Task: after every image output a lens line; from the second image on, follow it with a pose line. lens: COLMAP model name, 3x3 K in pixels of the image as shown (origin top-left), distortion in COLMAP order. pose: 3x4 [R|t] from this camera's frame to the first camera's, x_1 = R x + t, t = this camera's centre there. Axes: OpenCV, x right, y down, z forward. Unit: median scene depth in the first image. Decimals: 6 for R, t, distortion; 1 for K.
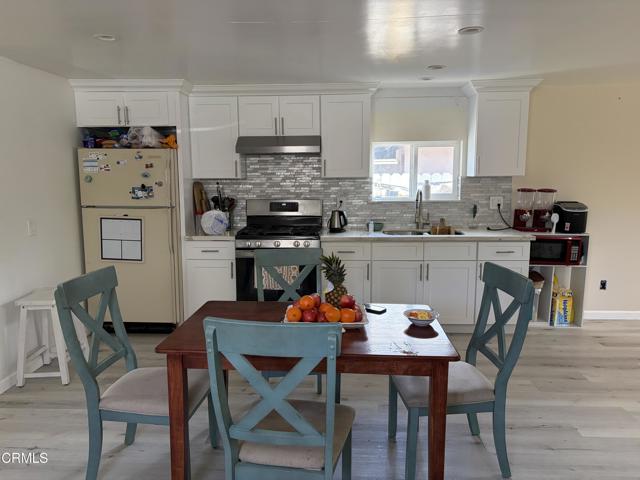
lens RADIAL K [[481.4, 0, 320.0], [0, 481.4, 240.0], [0, 0, 1]] dist [0.078577, -0.092985]
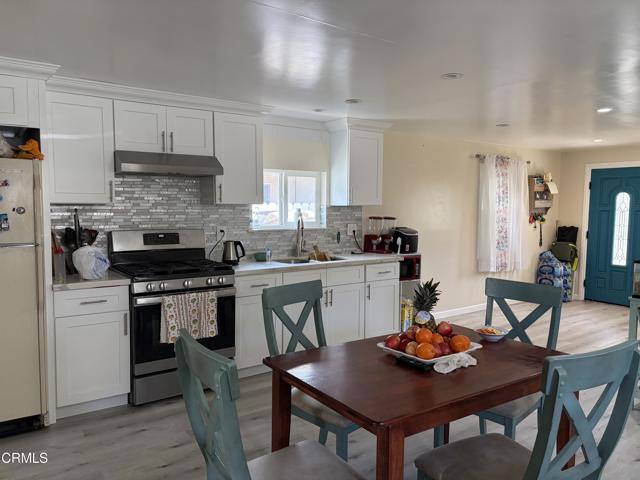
lens RADIAL K [[481.4, 0, 320.0], [0, 481.4, 240.0], [0, 0, 1]] dist [0.078577, -0.092985]
pose [[0.789587, -0.032870, 0.612758, -0.384098], [0.071438, 0.996698, -0.038589, -0.016442], [-0.609466, 0.074243, 0.789328, 0.191975]]
